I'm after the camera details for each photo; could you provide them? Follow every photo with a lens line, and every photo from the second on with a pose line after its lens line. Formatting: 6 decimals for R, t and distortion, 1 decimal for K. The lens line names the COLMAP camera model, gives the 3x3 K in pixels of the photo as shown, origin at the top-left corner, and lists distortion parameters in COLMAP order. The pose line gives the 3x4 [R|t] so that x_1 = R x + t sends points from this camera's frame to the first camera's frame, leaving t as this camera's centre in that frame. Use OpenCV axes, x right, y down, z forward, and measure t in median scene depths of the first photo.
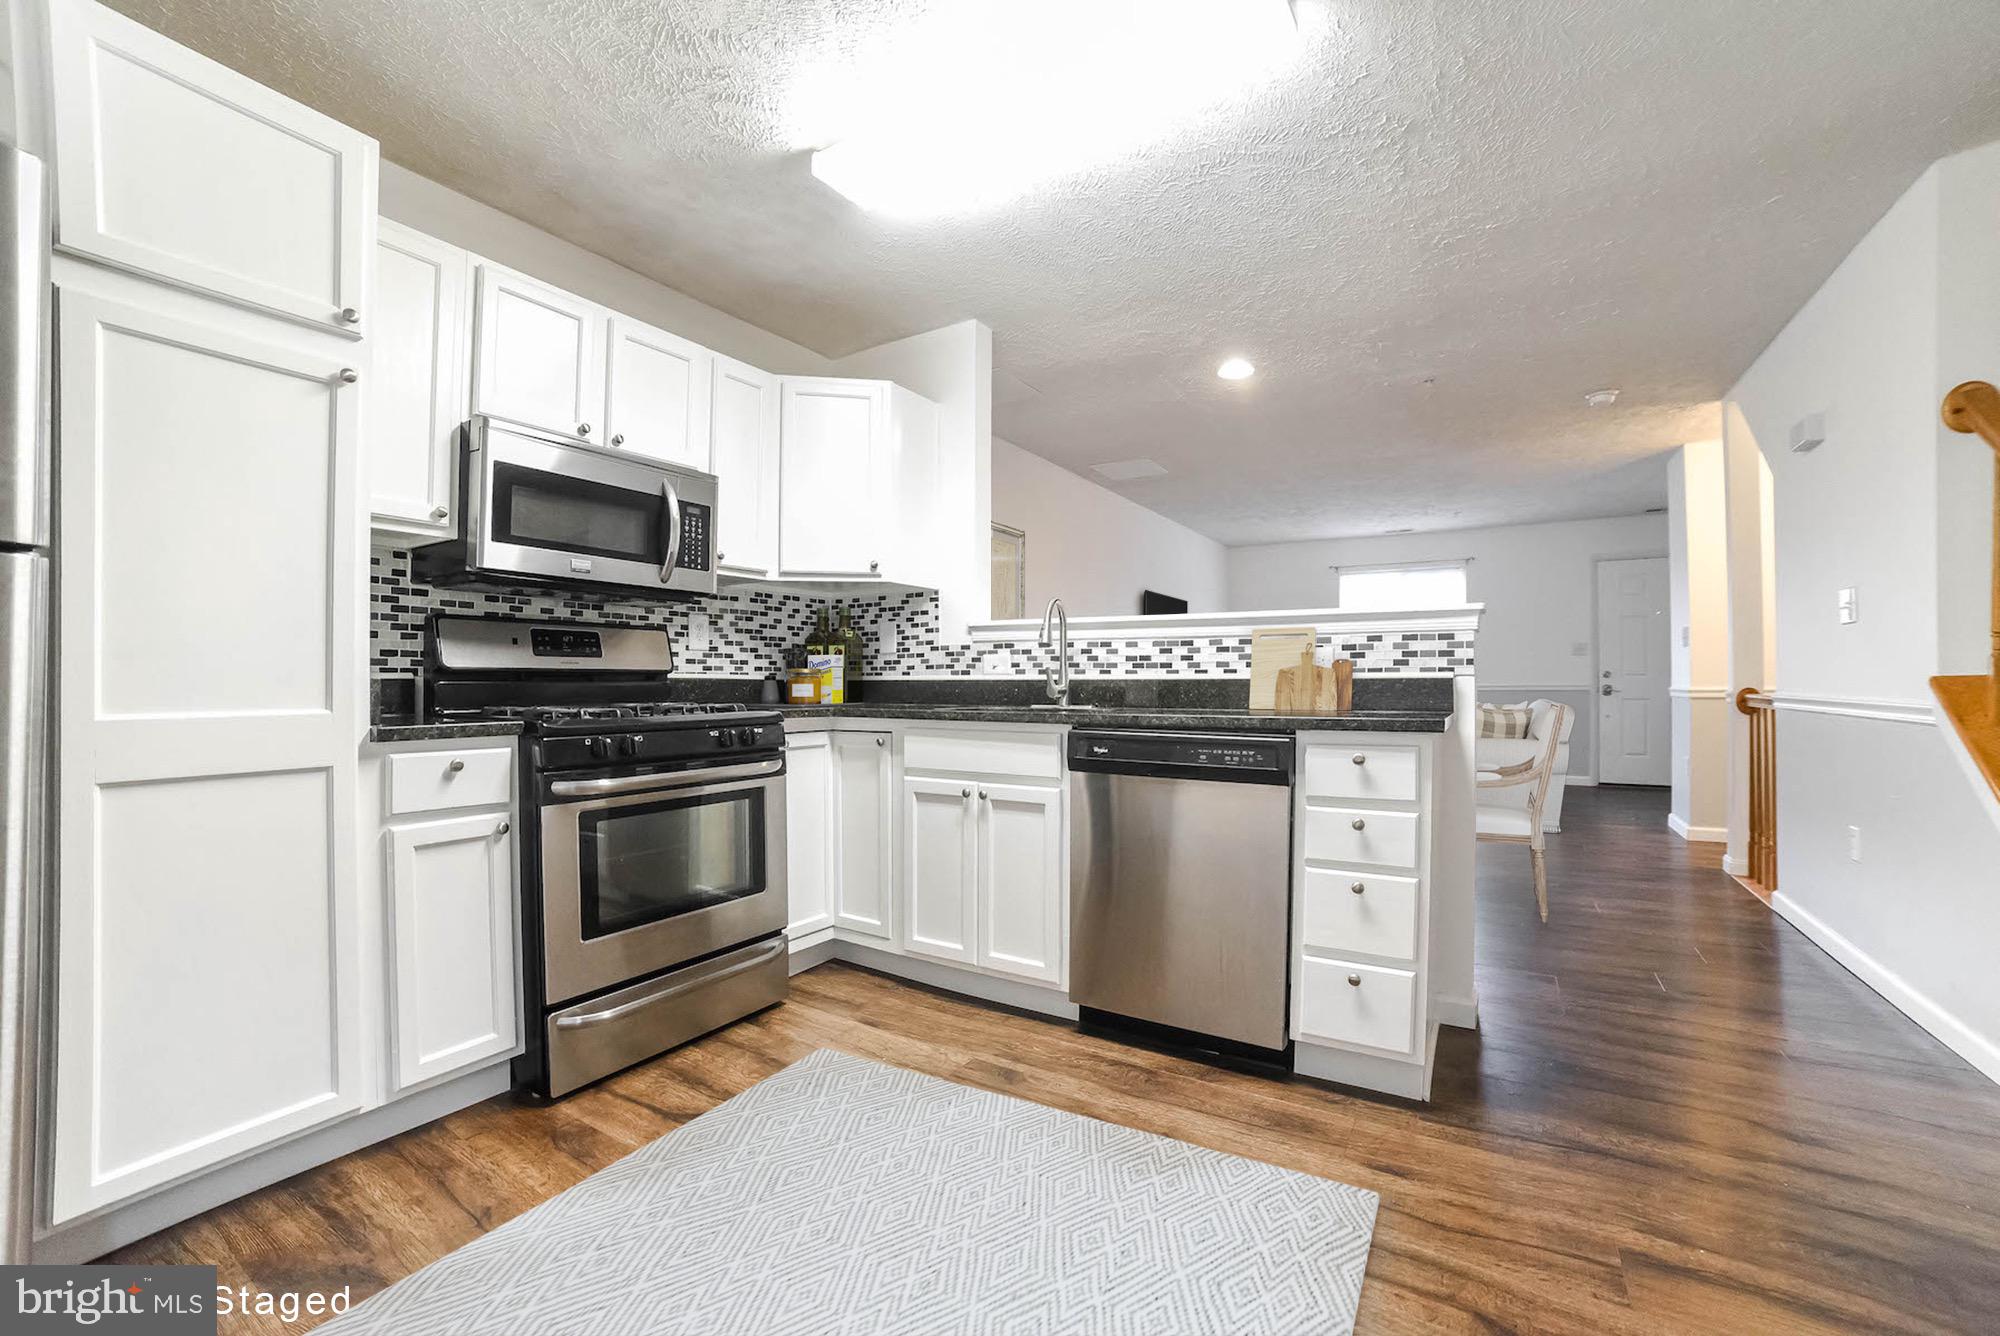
lens RADIAL K [[816.6, 0, 1000.0], [0, 816.6, 668.0], [0, 0, 1]] dist [-0.076433, 0.031973]
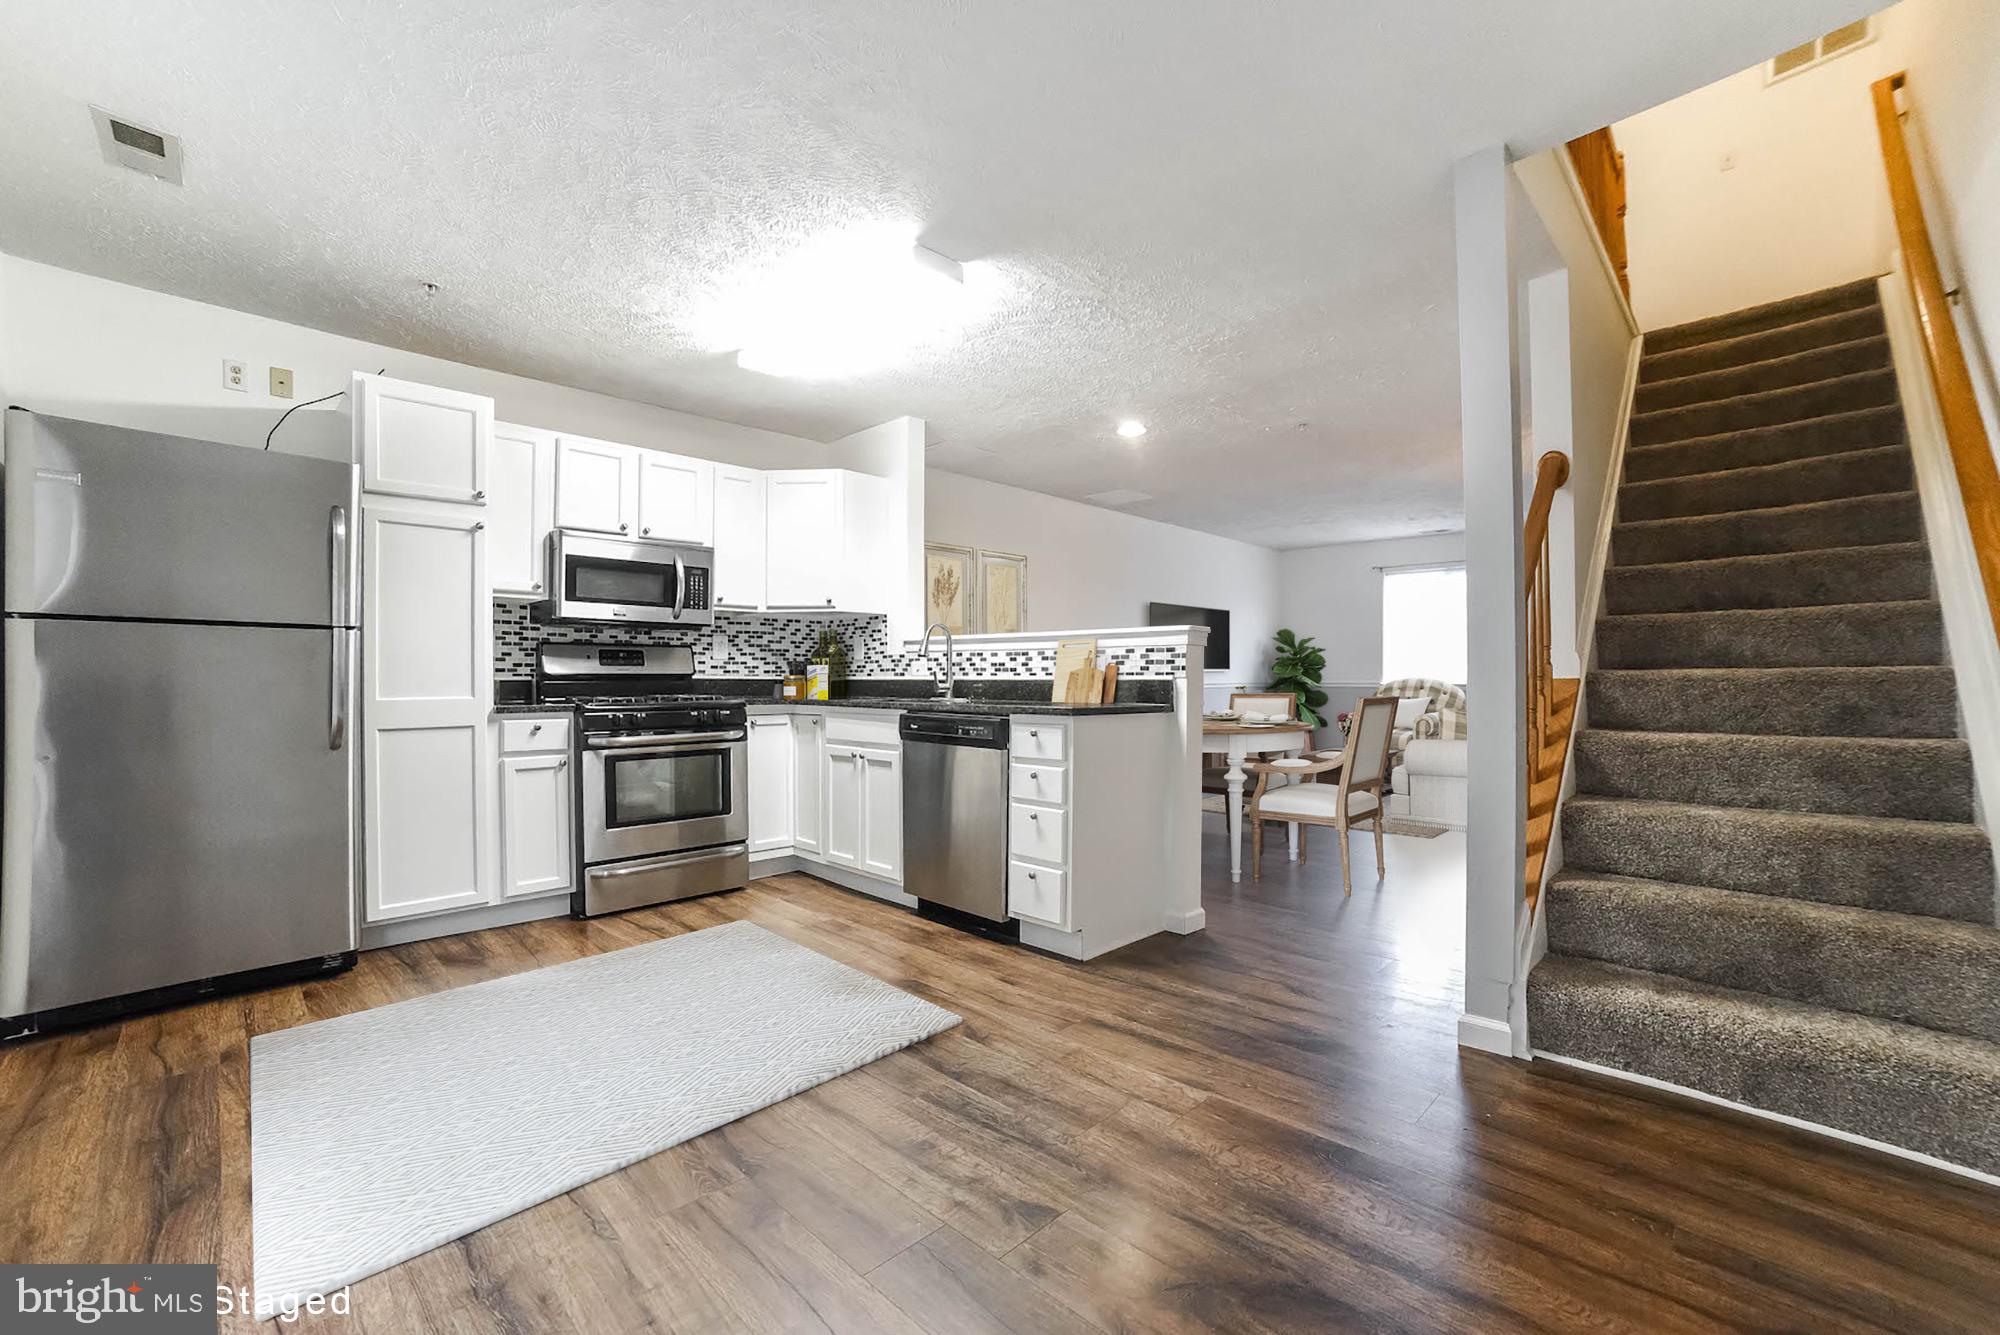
lens RADIAL K [[821.3, 0, 975.4], [0, 821.3, 670.1], [0, 0, 1]] dist [-0.026936, -0.000072]
pose [[0.972110, -0.001650, -0.234519, 0.487917], [0.003494, 0.999966, 0.007444, -0.013856], [0.234499, -0.008056, 0.972083, -0.393199]]
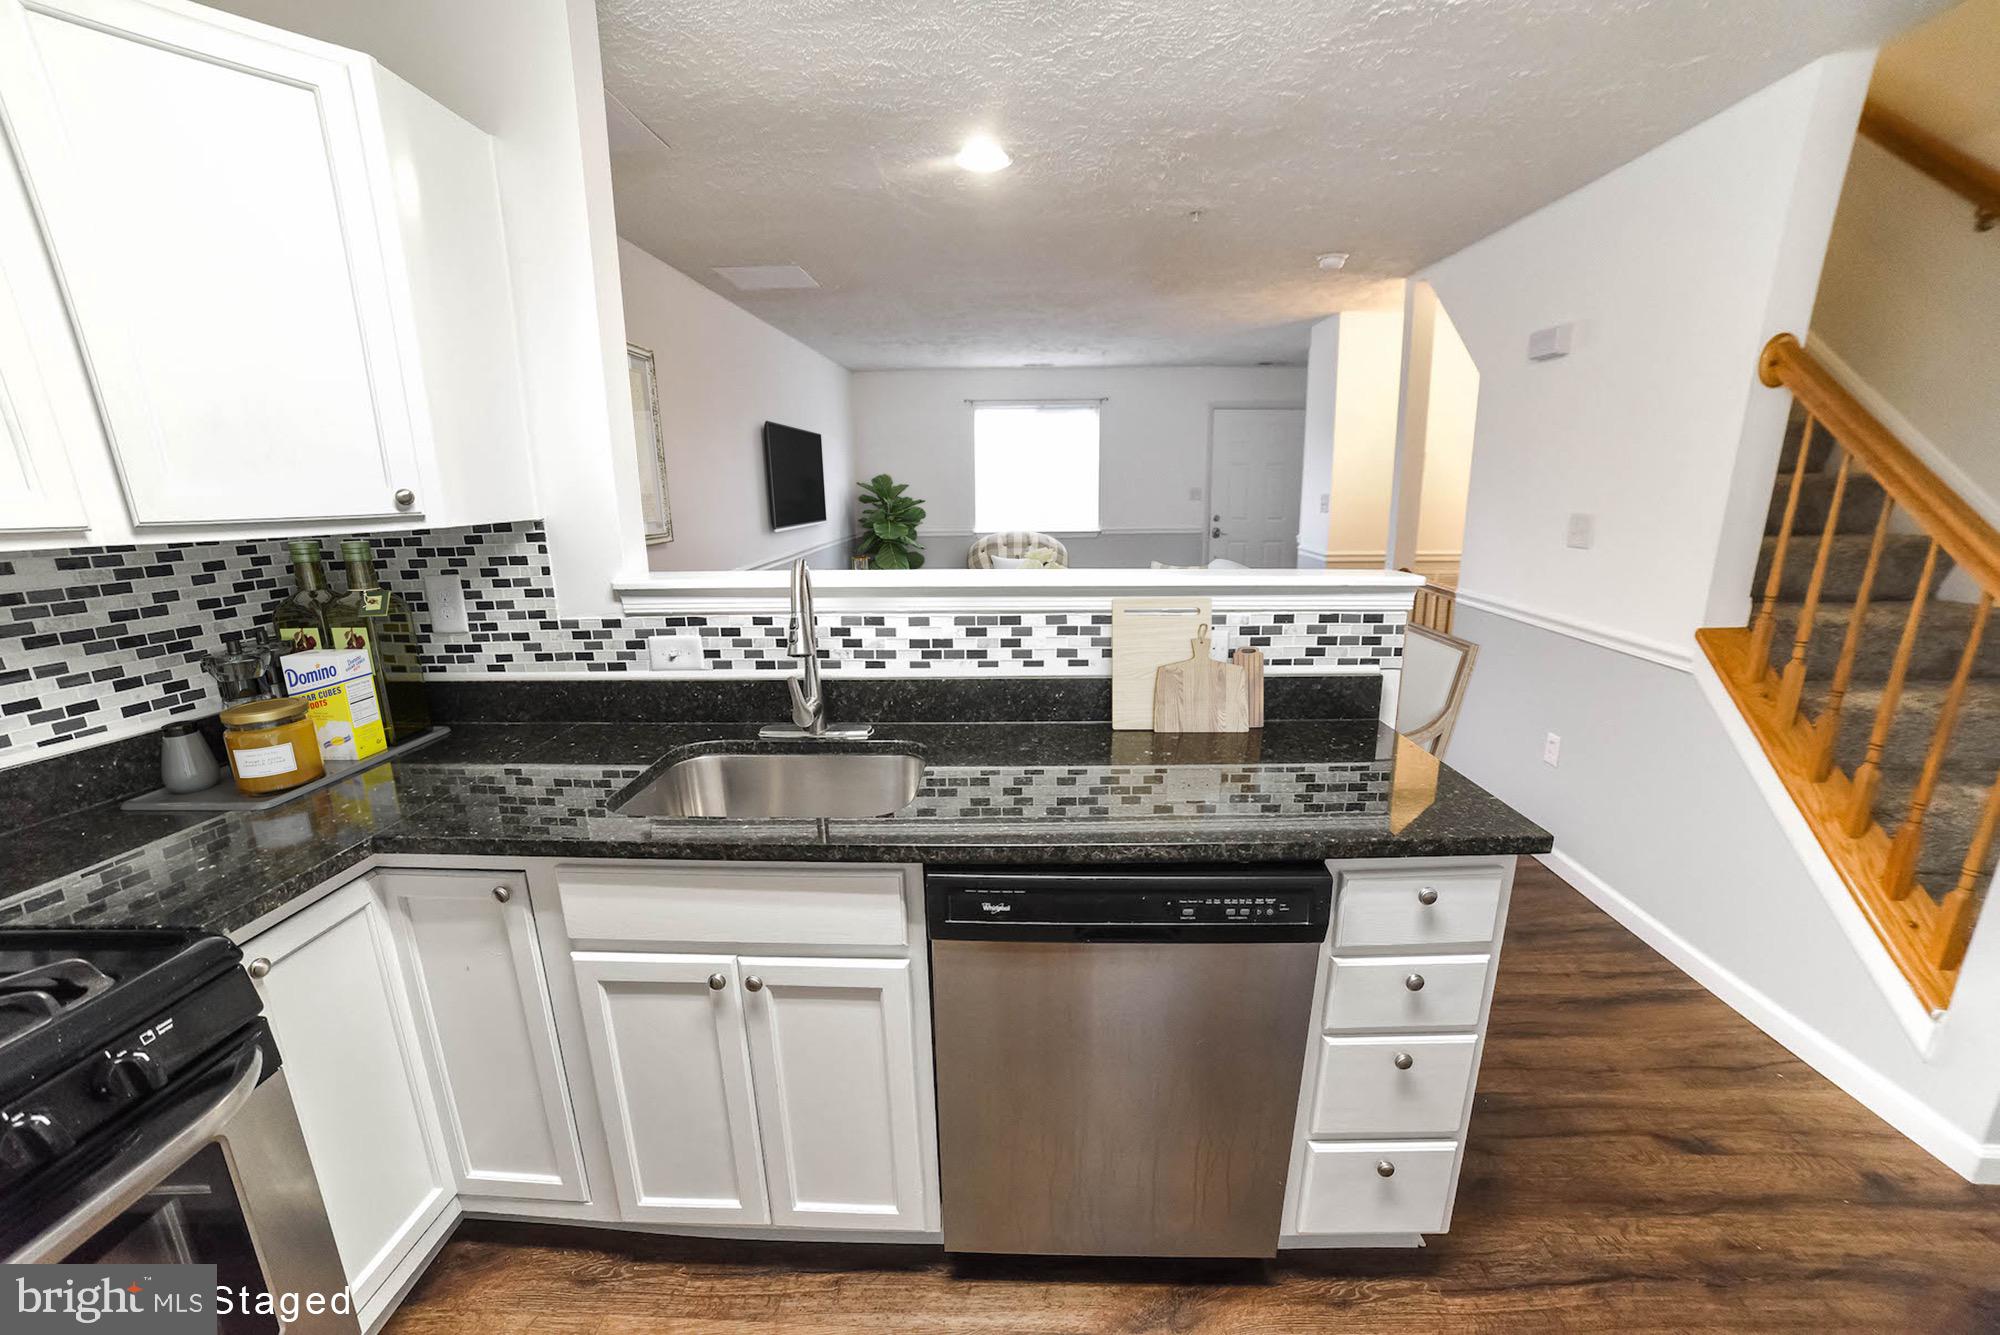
lens RADIAL K [[812.1, 0, 1005.9], [0, 812.1, 680.0], [0, 0, 1]] dist [-0.092012, 0.041845]
pose [[0.866596, -0.131091, 0.481483, -0.091679], [0.007237, 0.968077, 0.250548, -0.149904], [-0.498957, -0.213640, 0.839881, 0.462411]]
